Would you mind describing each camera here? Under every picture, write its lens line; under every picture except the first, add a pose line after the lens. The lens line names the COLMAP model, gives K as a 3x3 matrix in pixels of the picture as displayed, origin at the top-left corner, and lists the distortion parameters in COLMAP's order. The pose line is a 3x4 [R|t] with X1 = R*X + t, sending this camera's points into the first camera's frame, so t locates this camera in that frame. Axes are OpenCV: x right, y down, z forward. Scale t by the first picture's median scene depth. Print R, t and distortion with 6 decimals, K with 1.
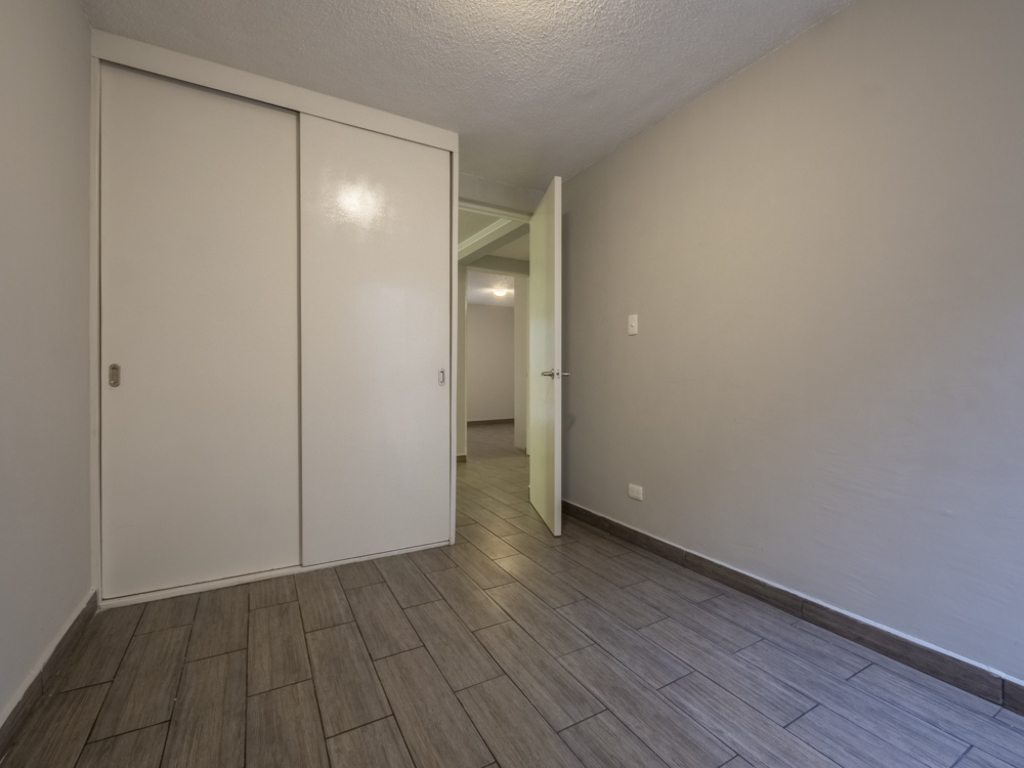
lens RADIAL K [[453.3, 0, 514.5], [0, 453.3, 380.3], [0, 0, 1]] dist [-0.010516, -0.001866]
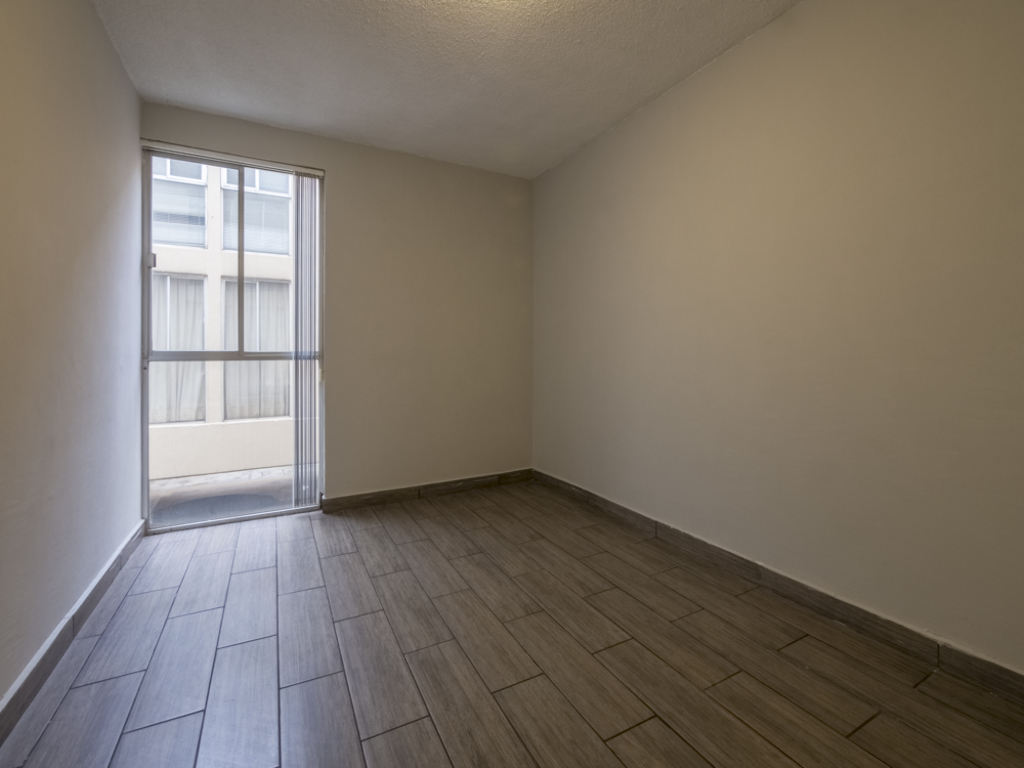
lens RADIAL K [[453.3, 0, 510.1], [0, 453.3, 383.7], [0, 0, 1]] dist [-0.010516, -0.001866]
pose [[-0.999788, -0.003275, 0.020314, -0.076685], [-0.001713, 0.997070, 0.076480, -0.032513], [-0.020505, 0.076429, -0.996864, 1.962776]]
